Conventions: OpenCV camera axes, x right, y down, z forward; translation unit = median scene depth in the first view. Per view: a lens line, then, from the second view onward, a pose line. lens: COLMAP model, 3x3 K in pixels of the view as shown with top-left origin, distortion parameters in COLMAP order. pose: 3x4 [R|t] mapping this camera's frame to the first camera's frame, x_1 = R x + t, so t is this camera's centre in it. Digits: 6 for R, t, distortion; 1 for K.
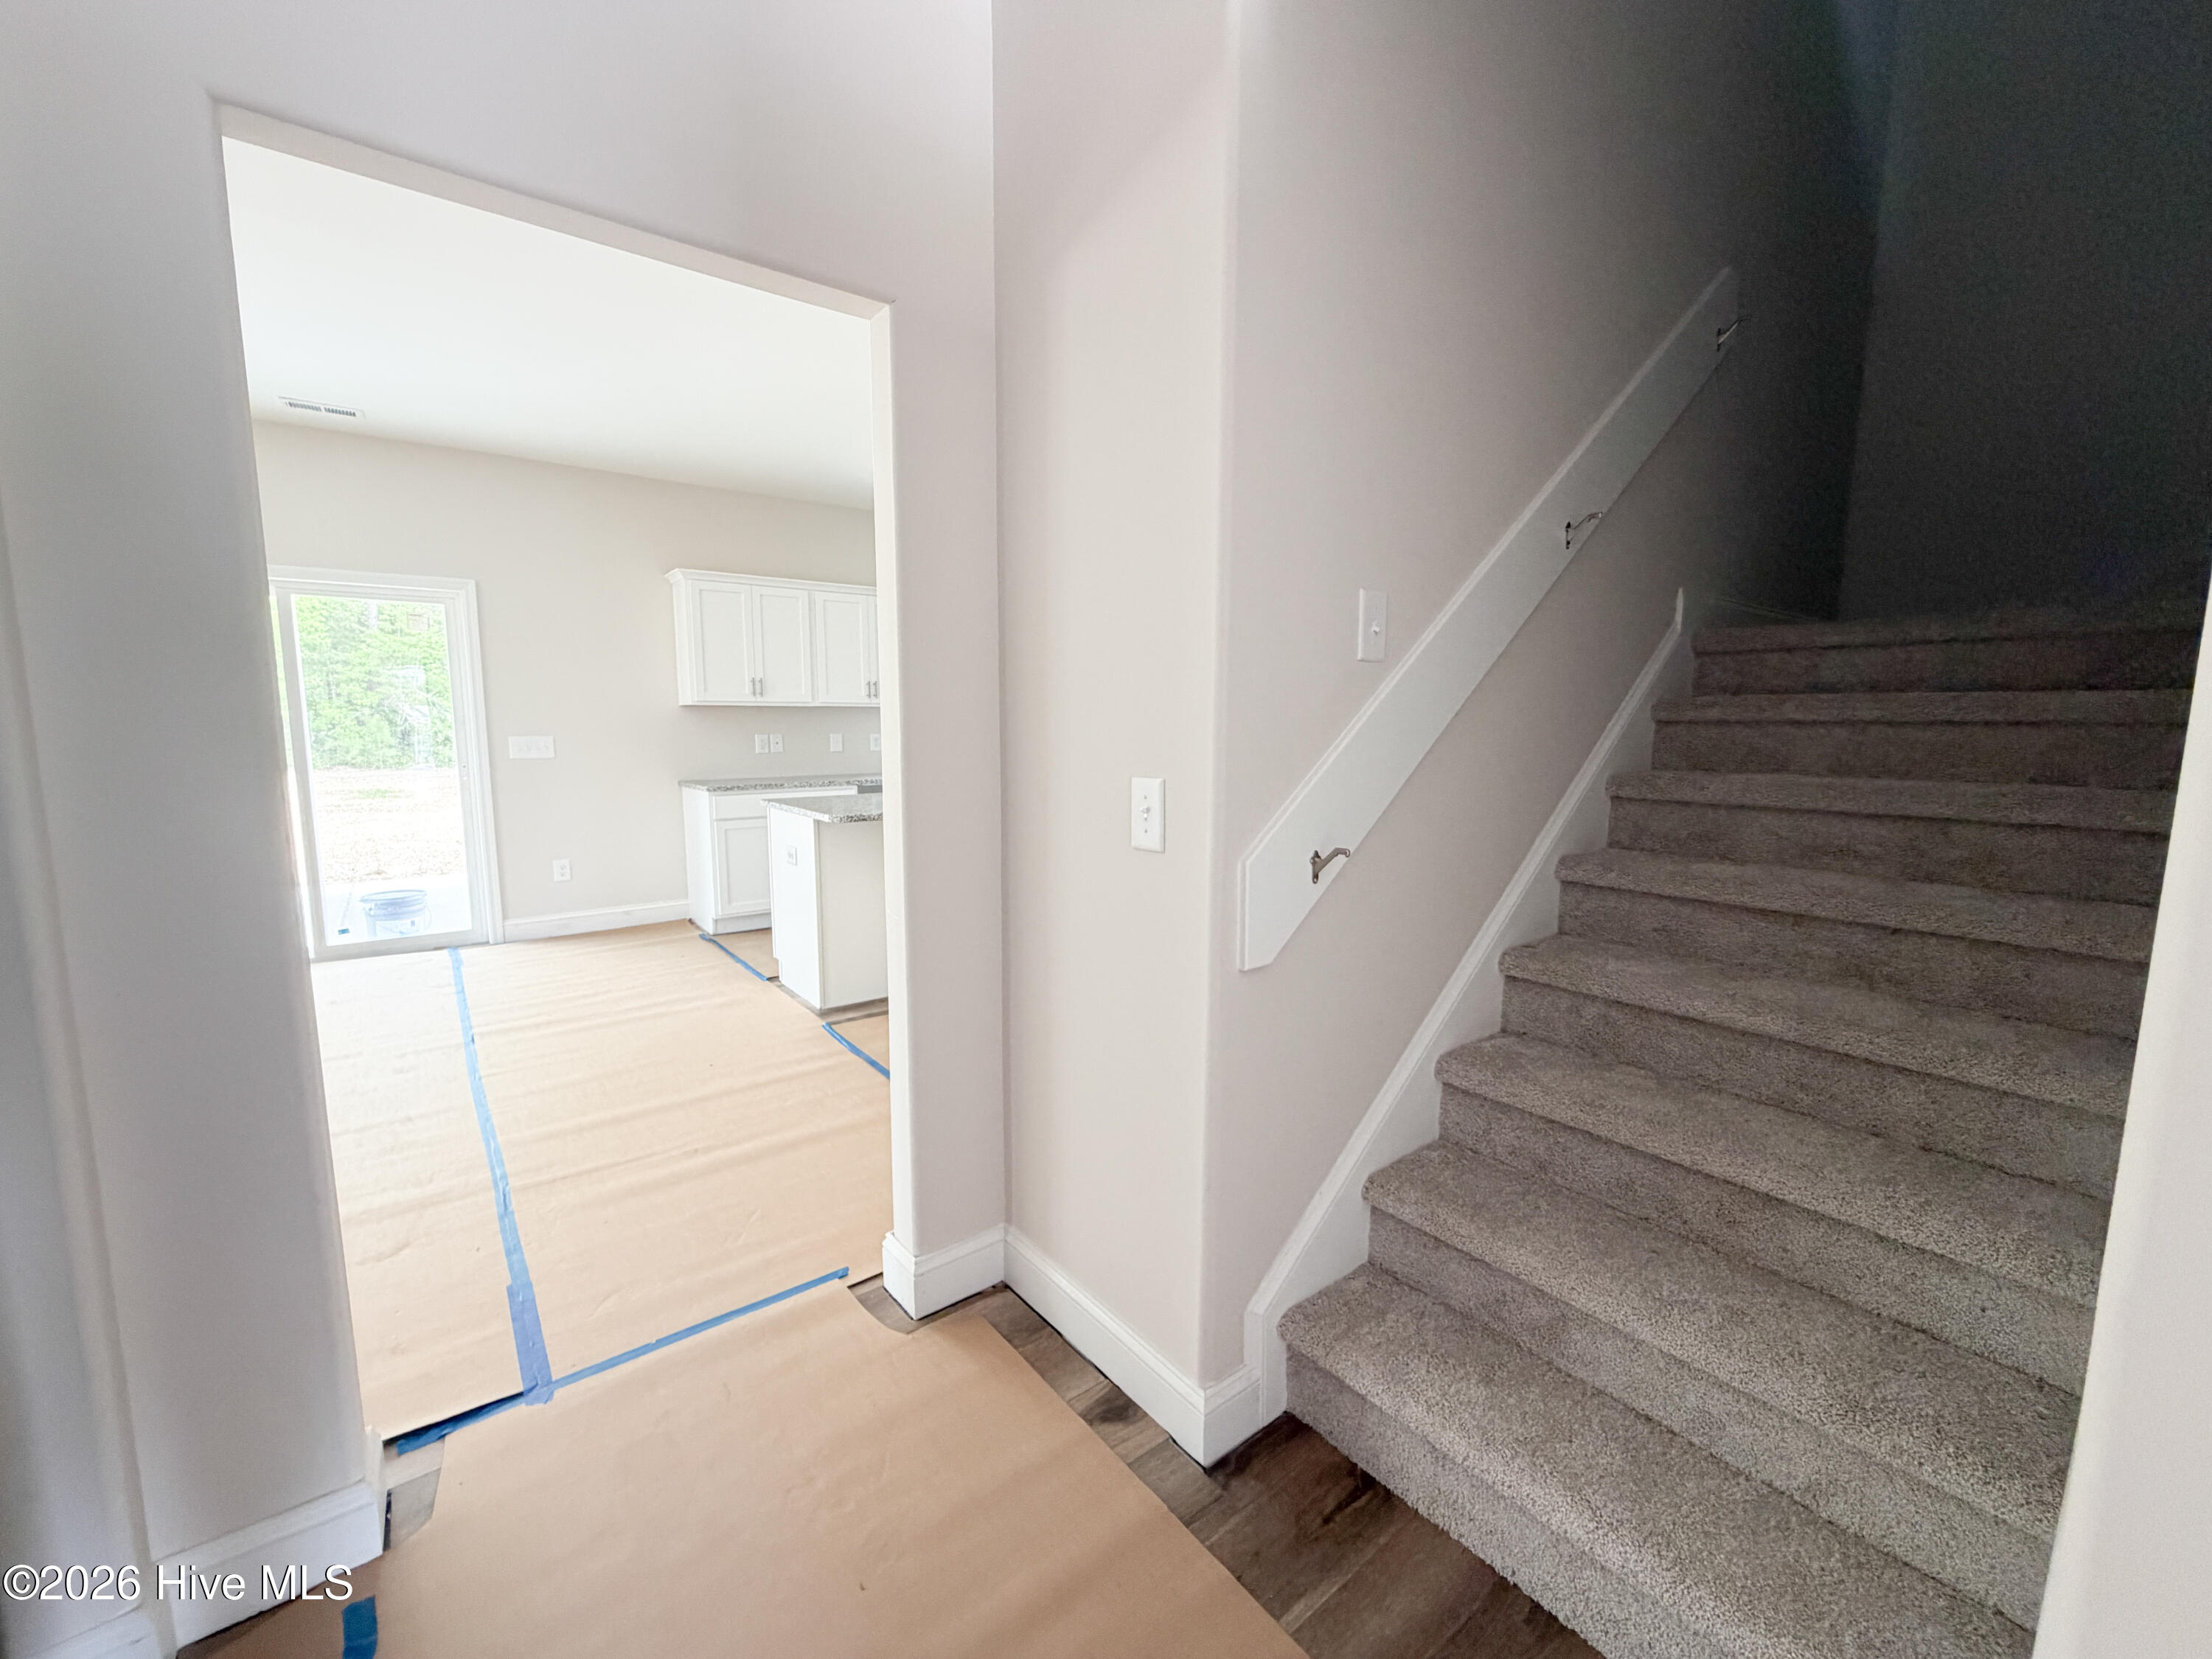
lens RADIAL K [[894.2, 0, 1100.8], [0, 894.2, 835.2], [0, 0, 1]] dist [-0.001193, 0.000415]
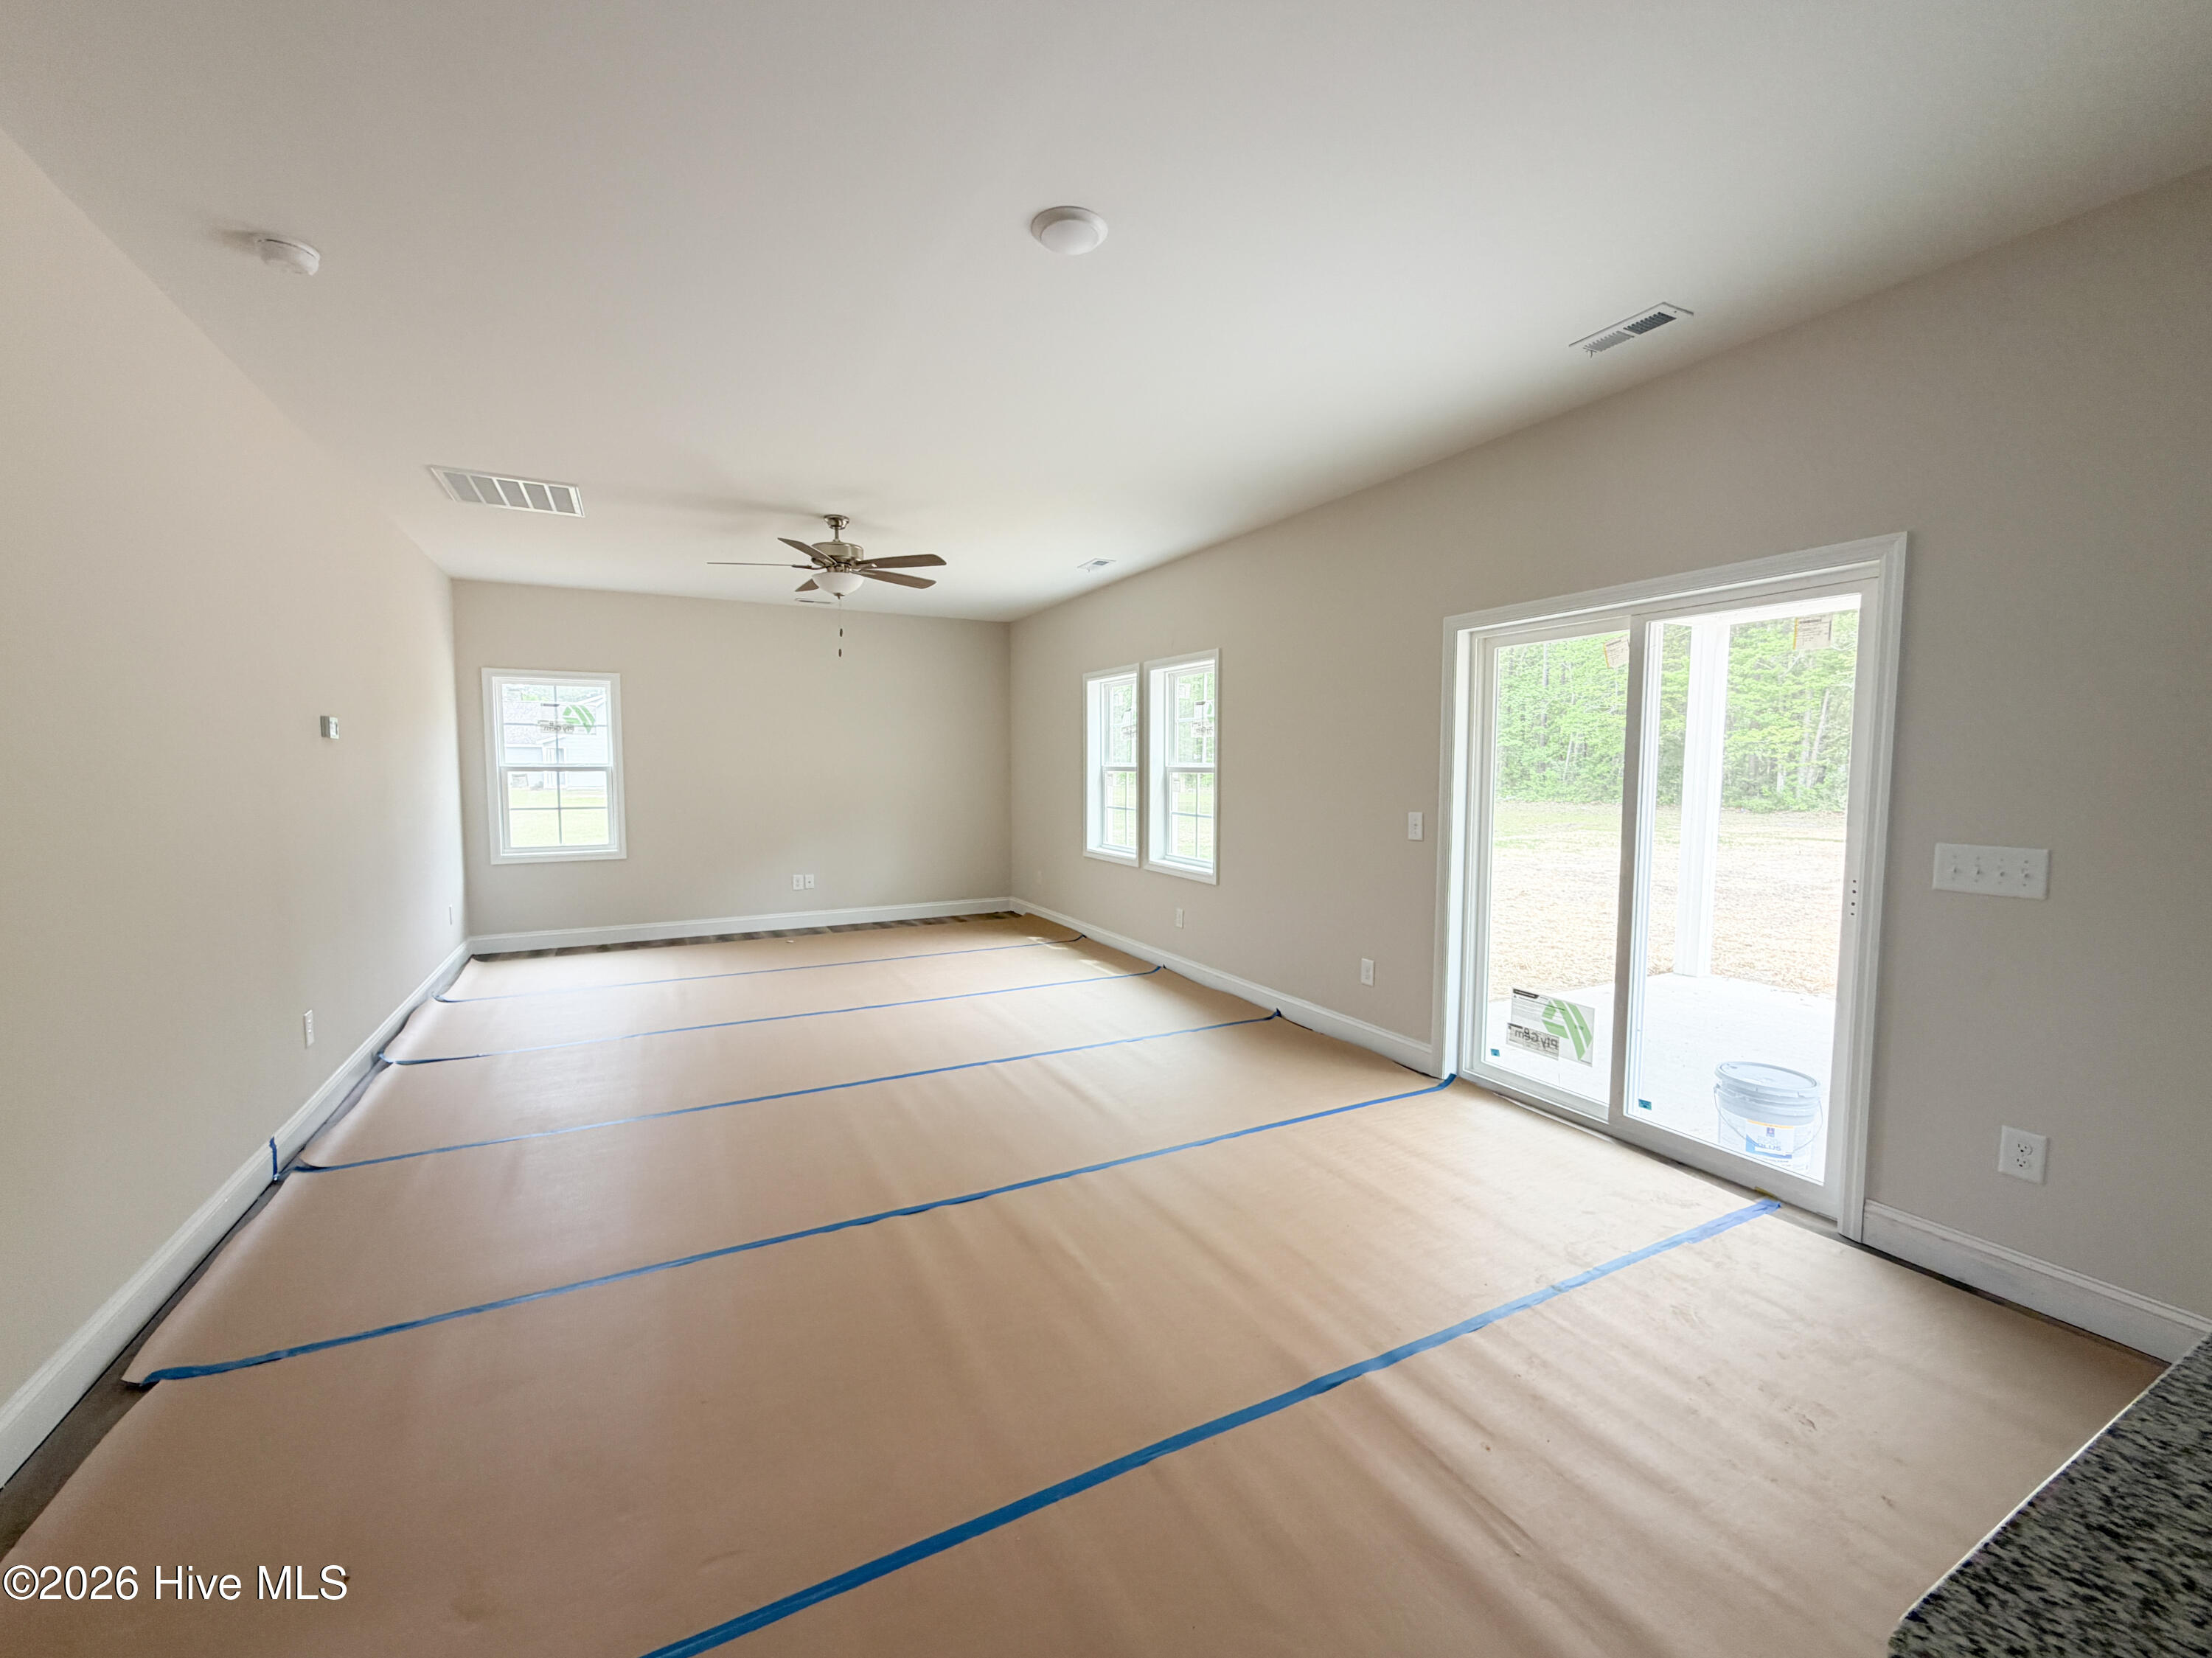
lens RADIAL K [[894.1, 0, 1093.0], [0, 894.1, 824.9], [0, 0, 1]] dist [-0.001193, 0.000415]
pose [[-0.185694, 0.064698, -0.980475, -0.097307], [-0.128179, 0.987709, 0.089452, -0.096485], [0.974211, 0.142287, -0.175118, 0.588231]]
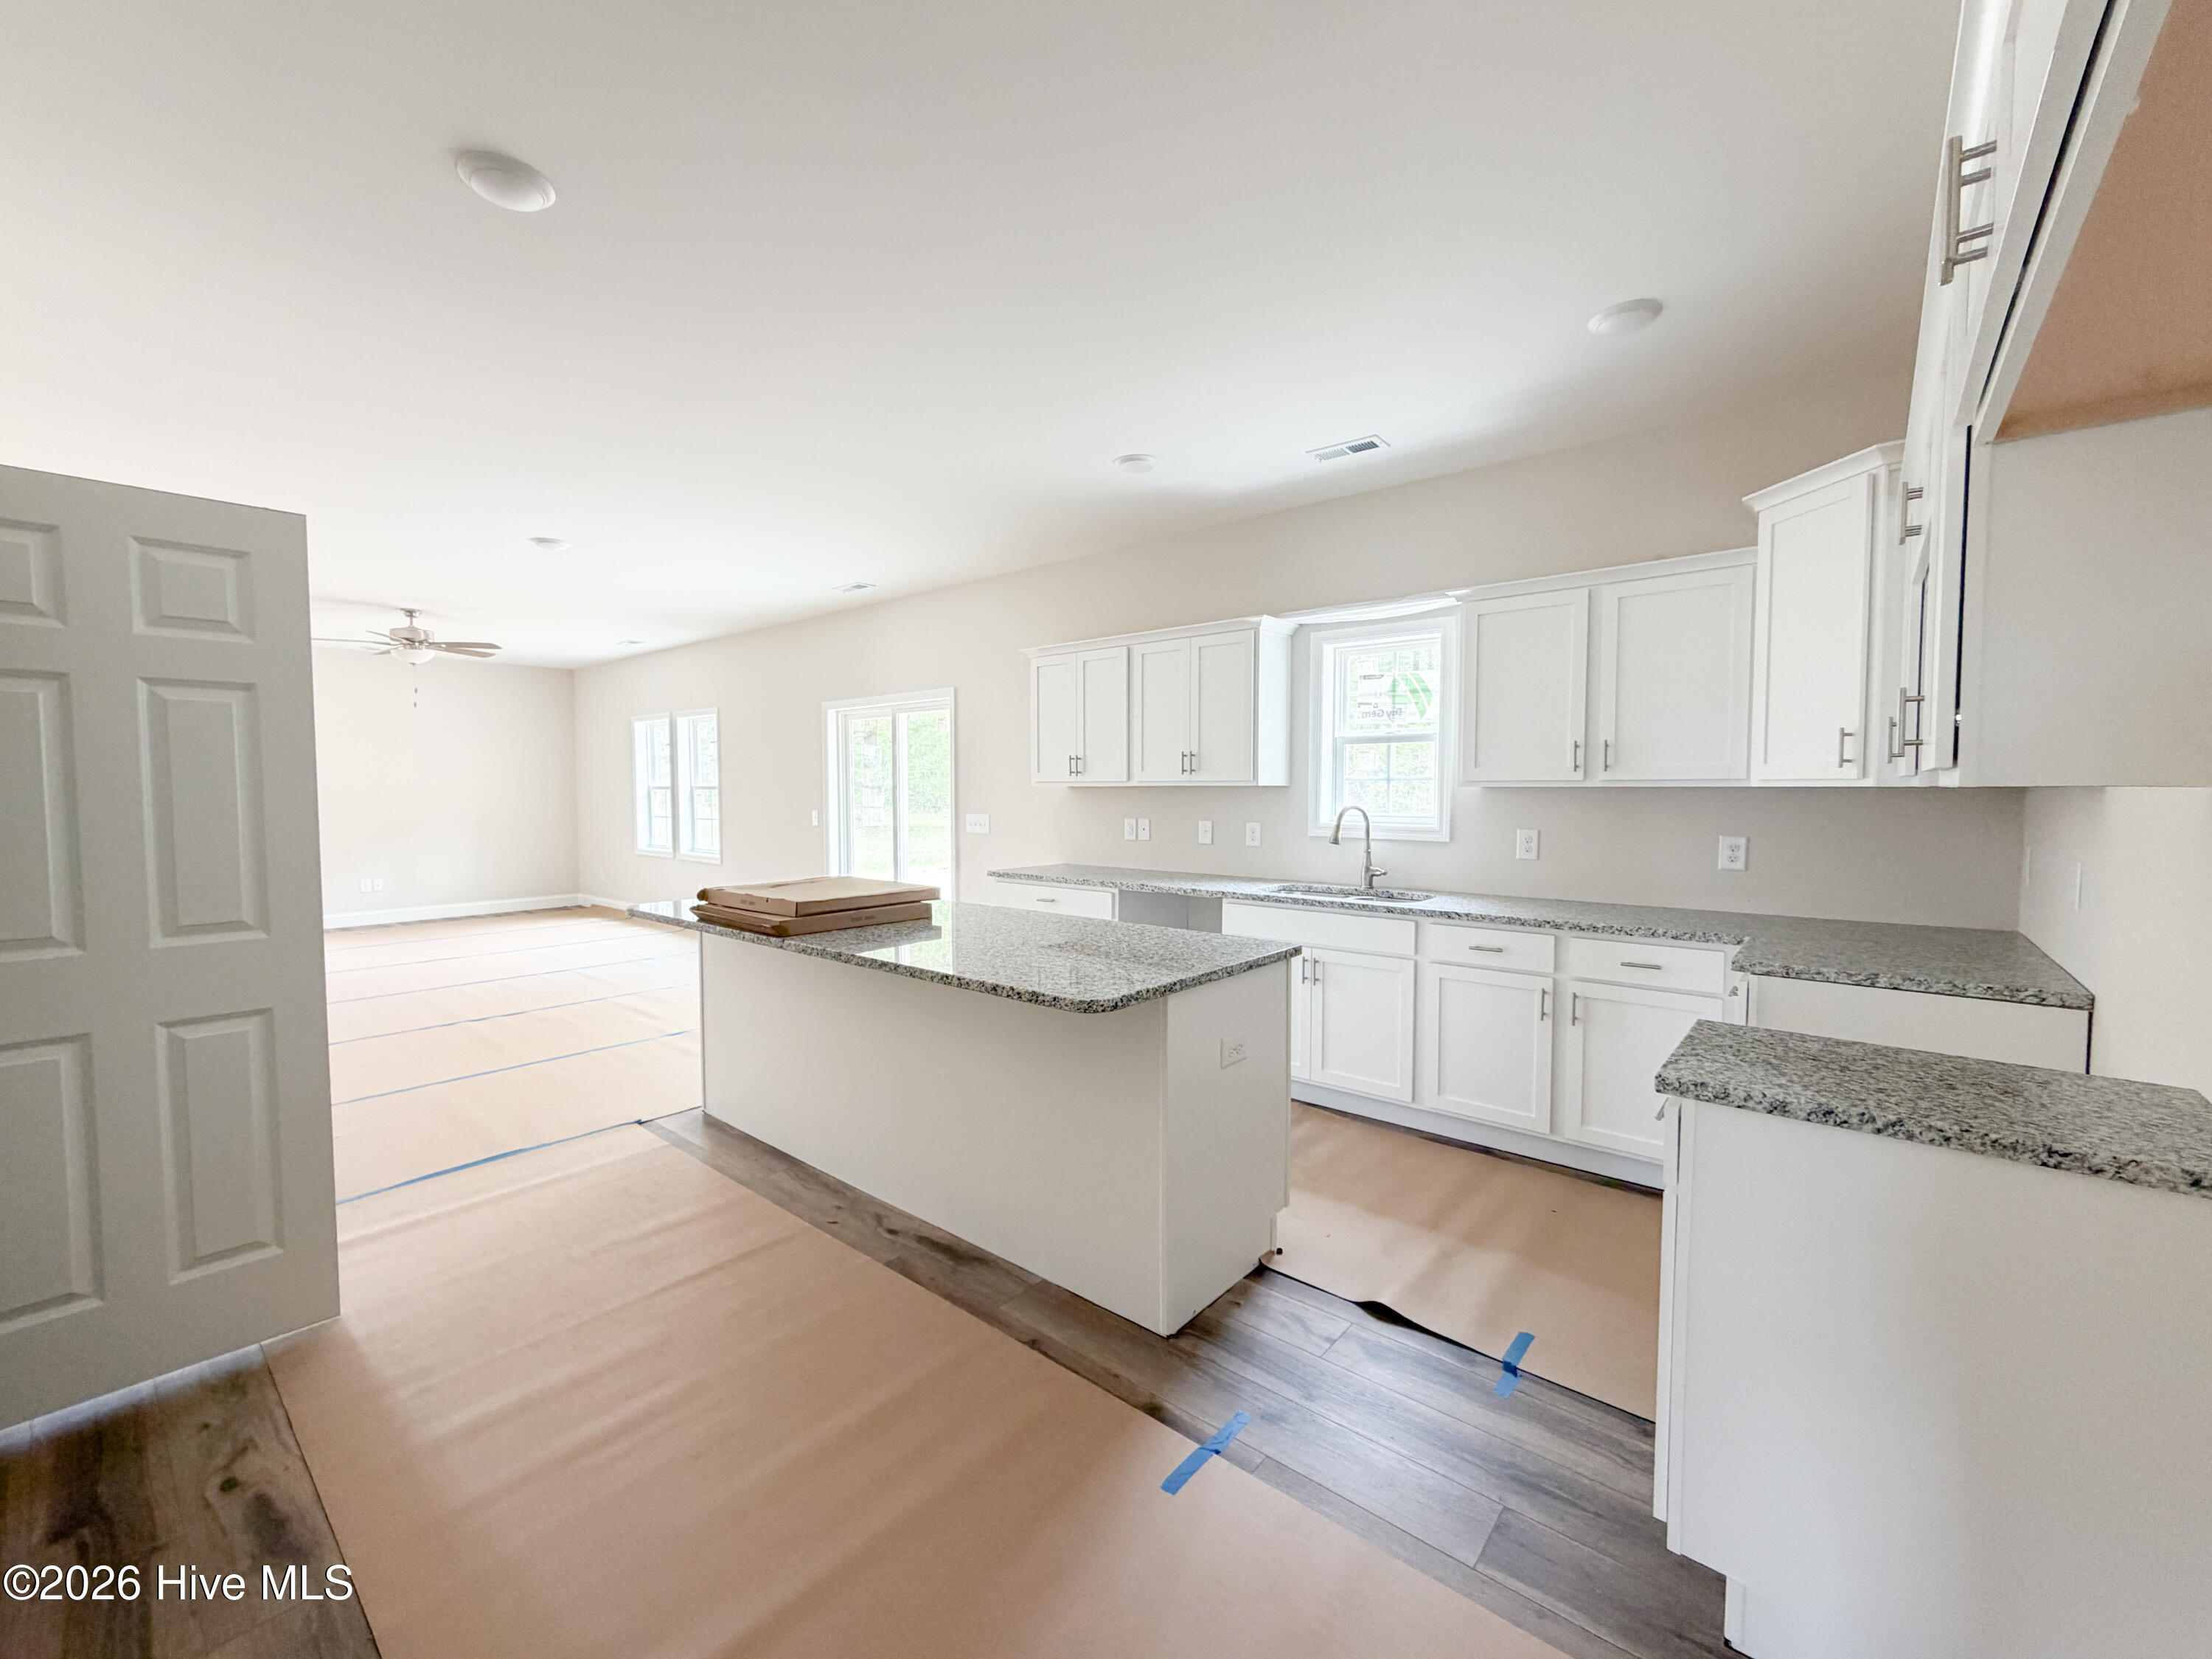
lens RADIAL K [[894.2, 0, 1092.8], [0, 894.2, 824.4], [0, 0, 1]] dist [-0.001193, 0.000415]
pose [[0.203928, 0.038514, -0.978228, 0.492089], [-0.125157, 0.992052, 0.012967, -0.122197], [0.970953, 0.119788, 0.207128, 0.846335]]
